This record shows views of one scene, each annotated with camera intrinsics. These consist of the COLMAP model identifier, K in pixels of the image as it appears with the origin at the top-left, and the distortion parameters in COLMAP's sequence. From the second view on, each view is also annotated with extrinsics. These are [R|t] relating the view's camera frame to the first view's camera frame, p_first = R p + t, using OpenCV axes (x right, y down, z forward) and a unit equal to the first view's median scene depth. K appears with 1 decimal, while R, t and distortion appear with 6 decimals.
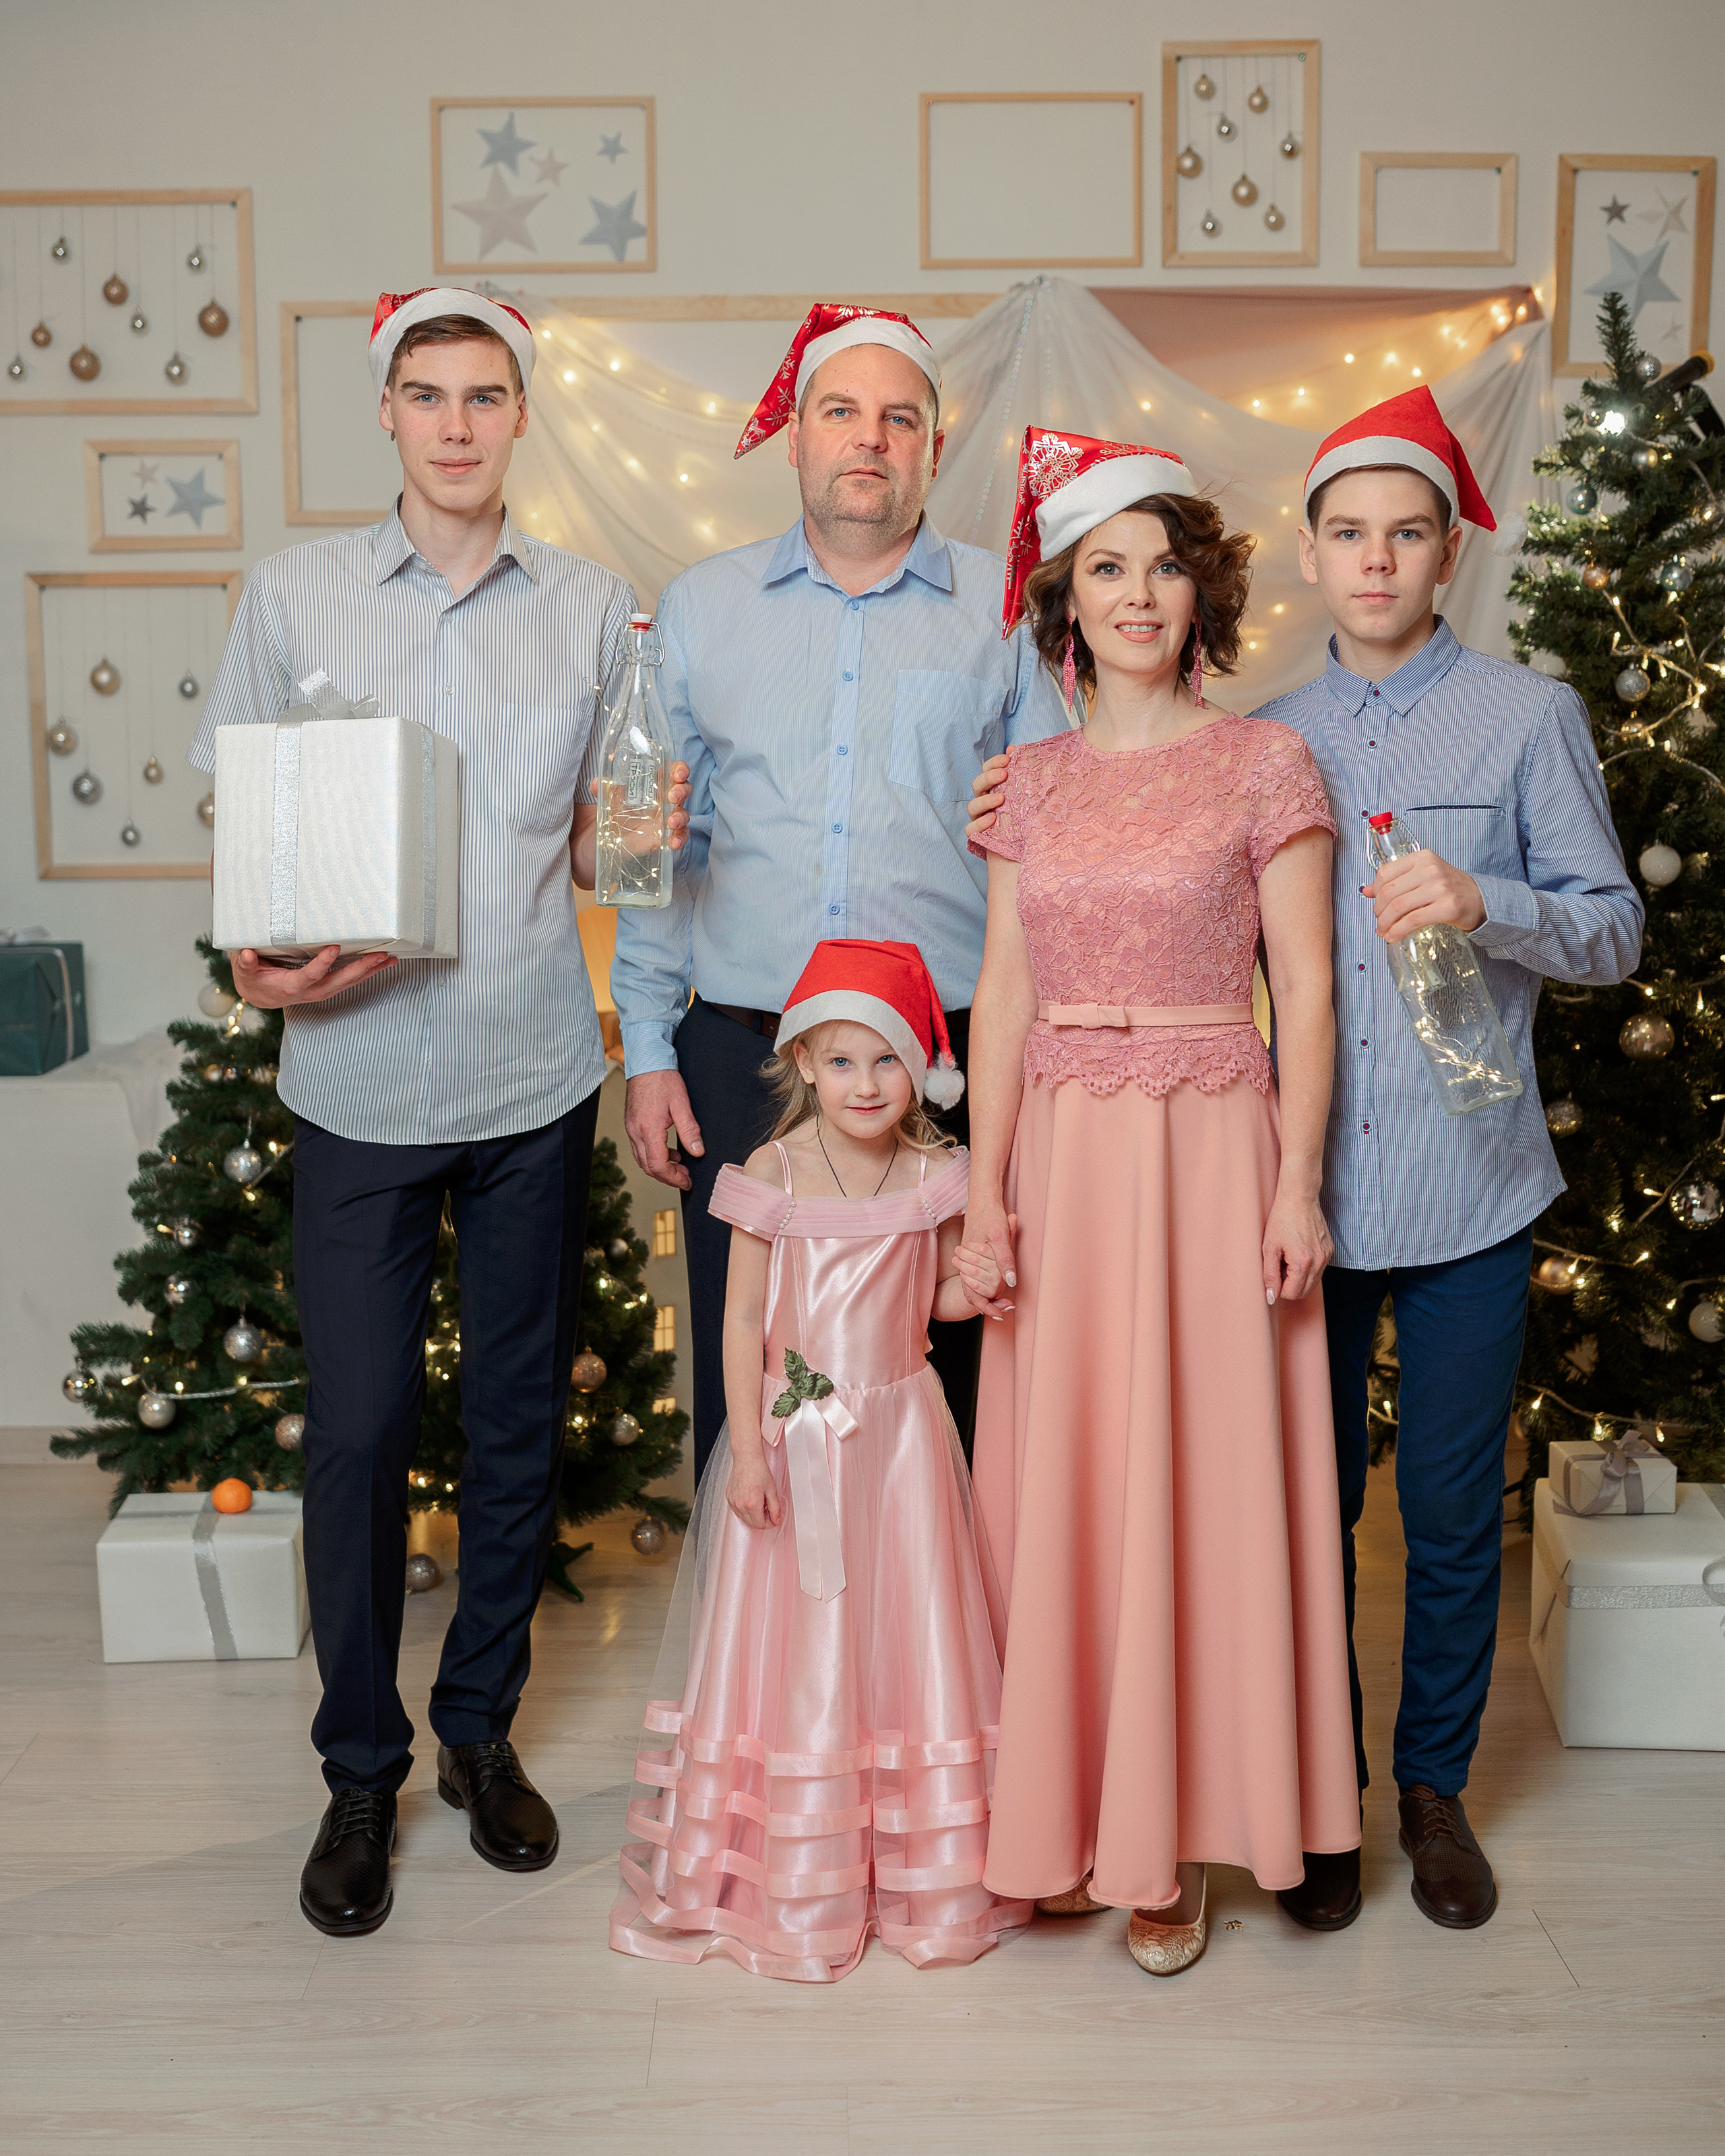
lens RADIAL K [[2364.4, 0, 855.1], [0, 2364.4, 1015.0], [0, 0, 1]] dist [-0.002125, -0.023286]
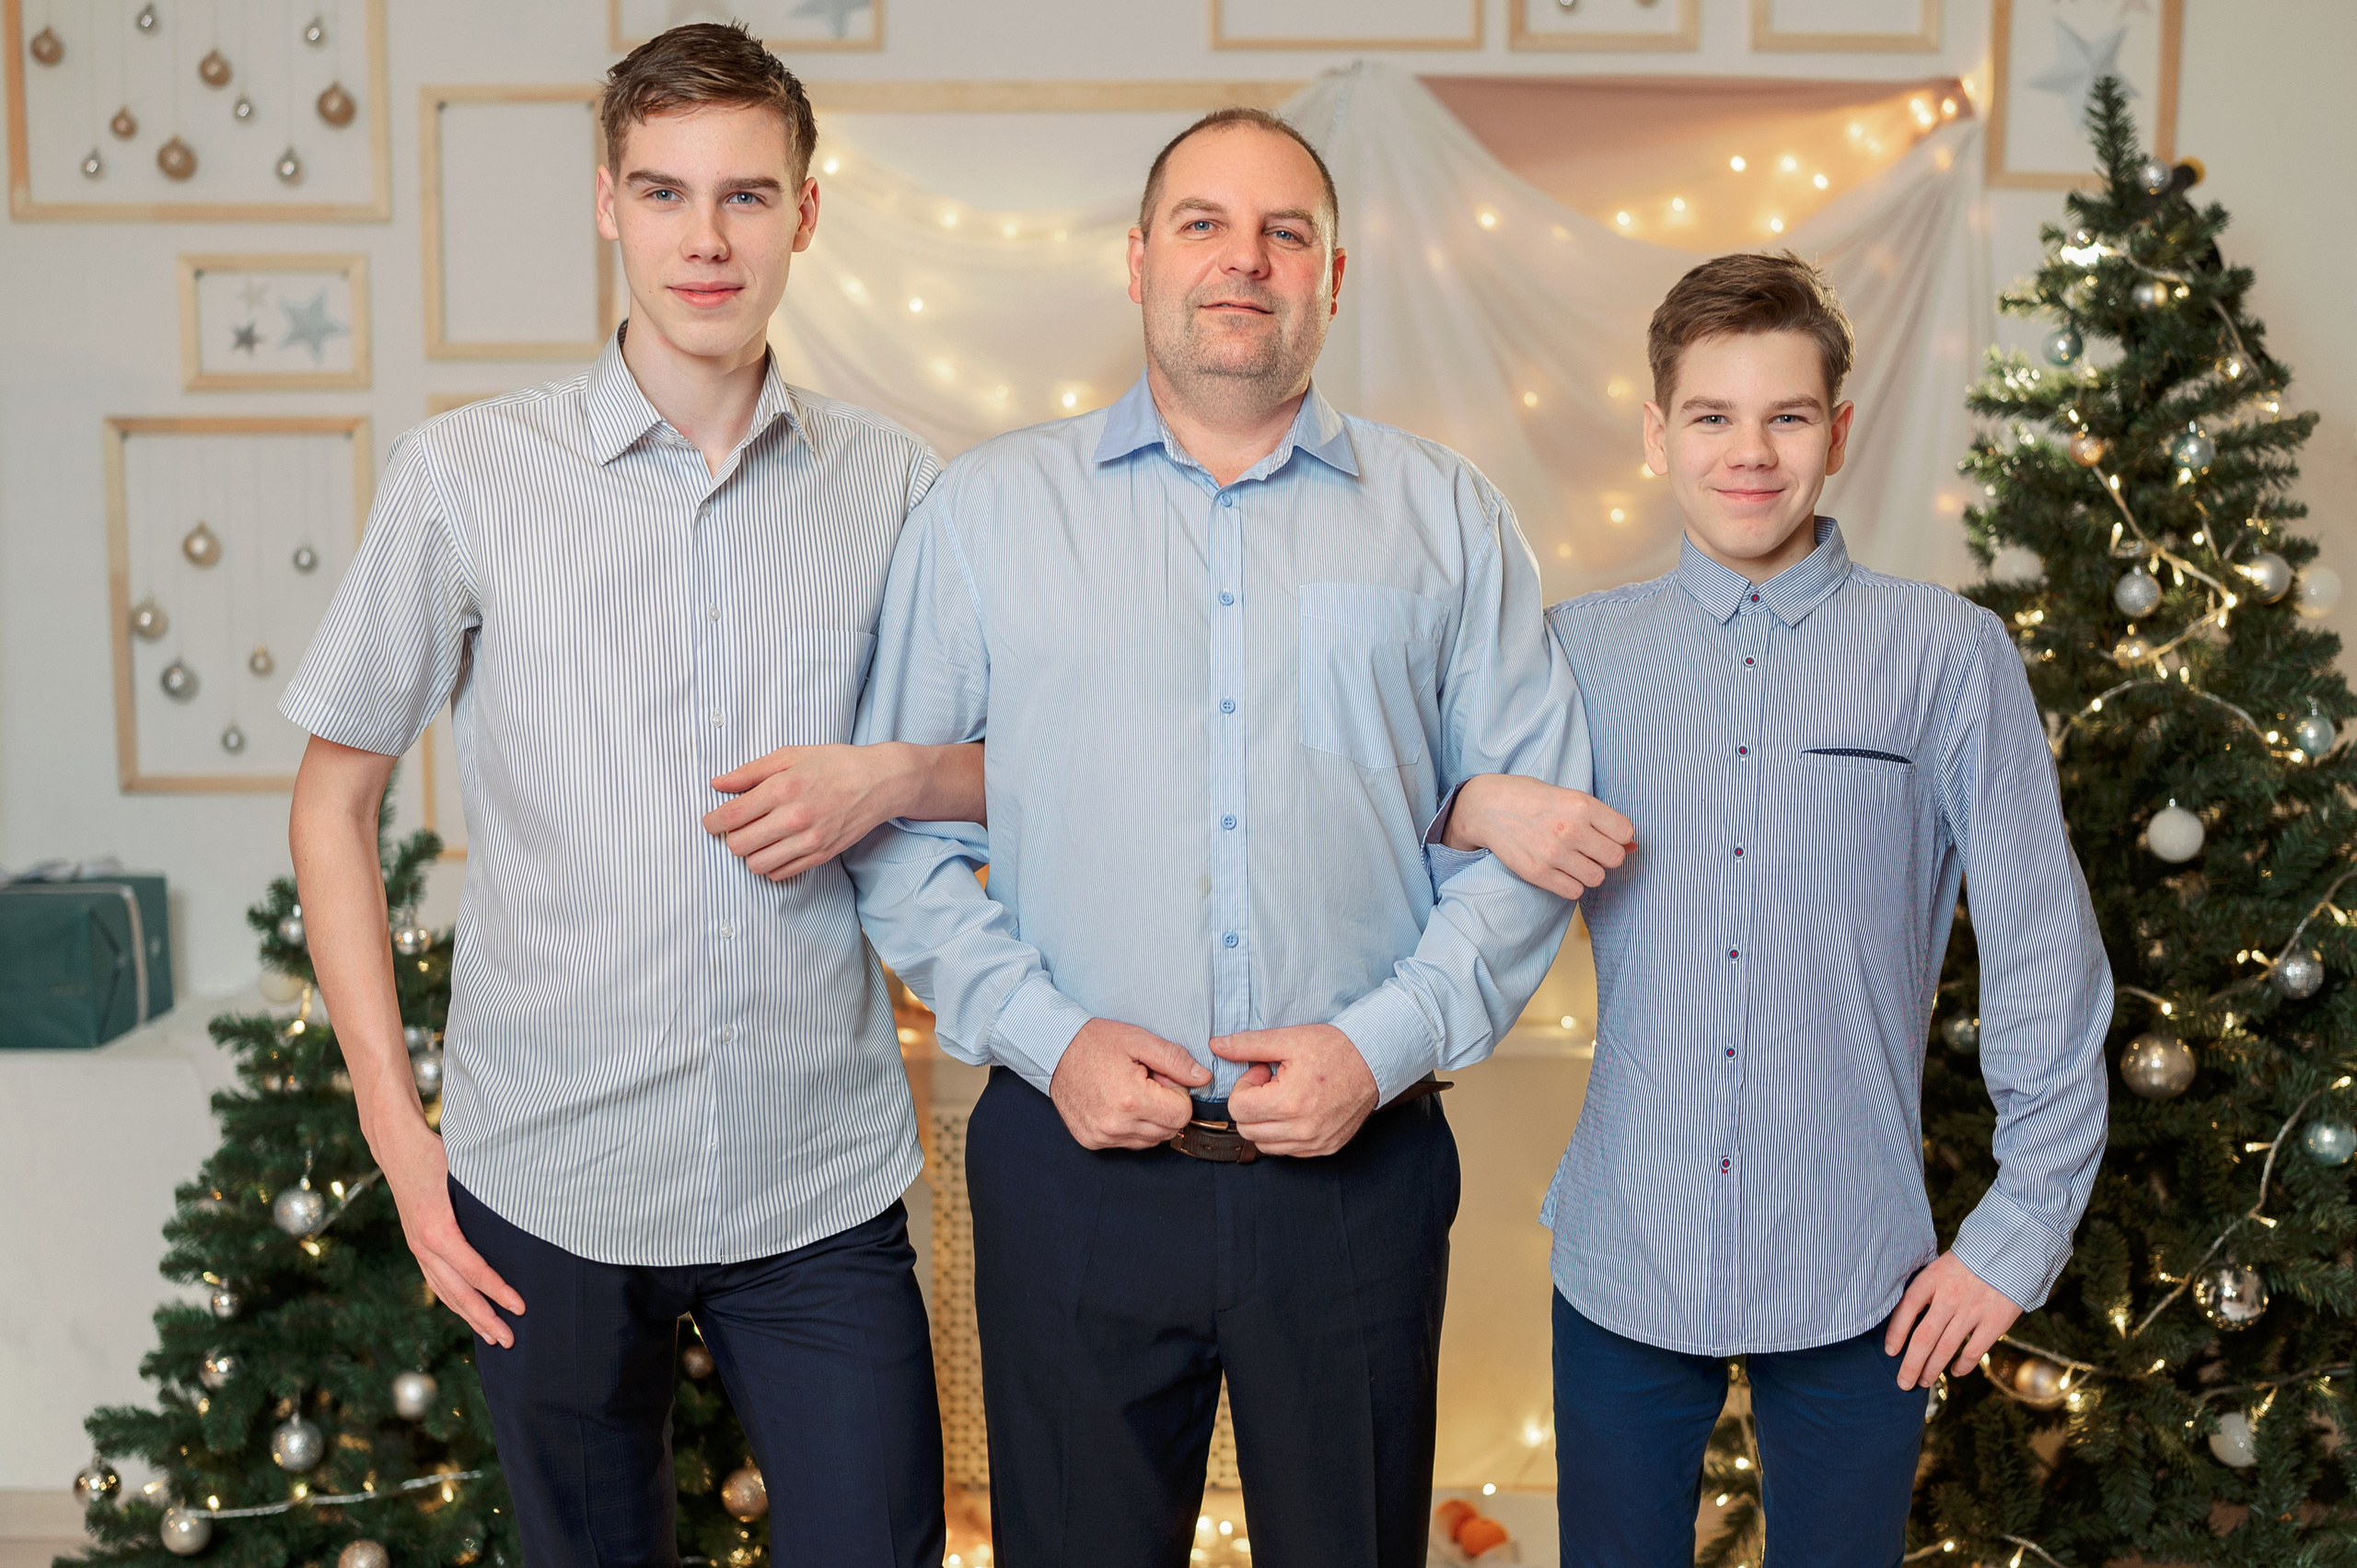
lens RADIAL K [[2428.4, 0, 1183.7], [0, 2428.4, 806.0], [0, 0, 1]] dist [-0.003323, -0.001015]
pose [[0.999969, 0.005664, 0.005421, 0.015525], [-0.005587, 0.999885, -0.014080, -0.044899], [-0.005500, 0.014049, 0.999886, 0.171747]]
